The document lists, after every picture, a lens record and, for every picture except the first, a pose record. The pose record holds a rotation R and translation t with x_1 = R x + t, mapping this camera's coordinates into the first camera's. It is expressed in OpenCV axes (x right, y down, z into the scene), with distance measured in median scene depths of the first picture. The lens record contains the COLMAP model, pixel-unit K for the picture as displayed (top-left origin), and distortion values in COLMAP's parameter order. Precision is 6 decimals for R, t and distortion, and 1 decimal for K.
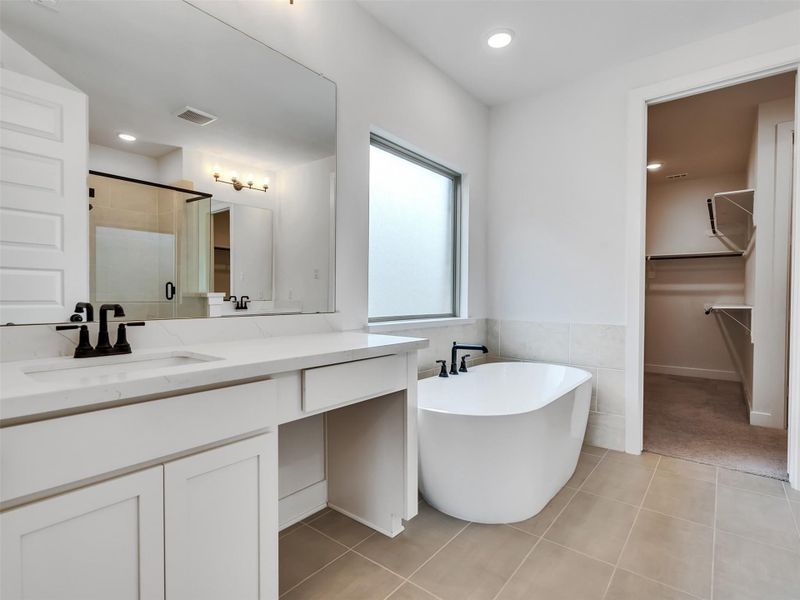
lens RADIAL K [[419.6, 0, 397.0], [0, 419.6, 300.3], [0, 0, 1]] dist [0.002712, 0.000076]
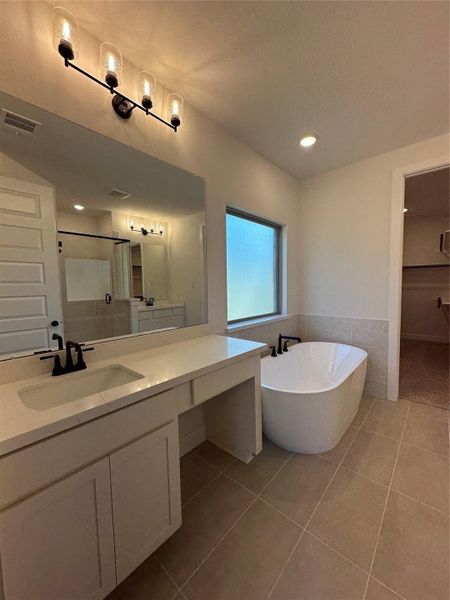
lens RADIAL K [[245.1, 0, 226.0], [0, 245.1, 298.9], [0, 0, 1]] dist [-0.002040, 0.001810]
pose [[0.998482, -0.020821, -0.050996, -0.021225], [0.023673, 0.998152, 0.055974, -0.092096], [0.049736, -0.057096, 0.997129, 0.051113]]
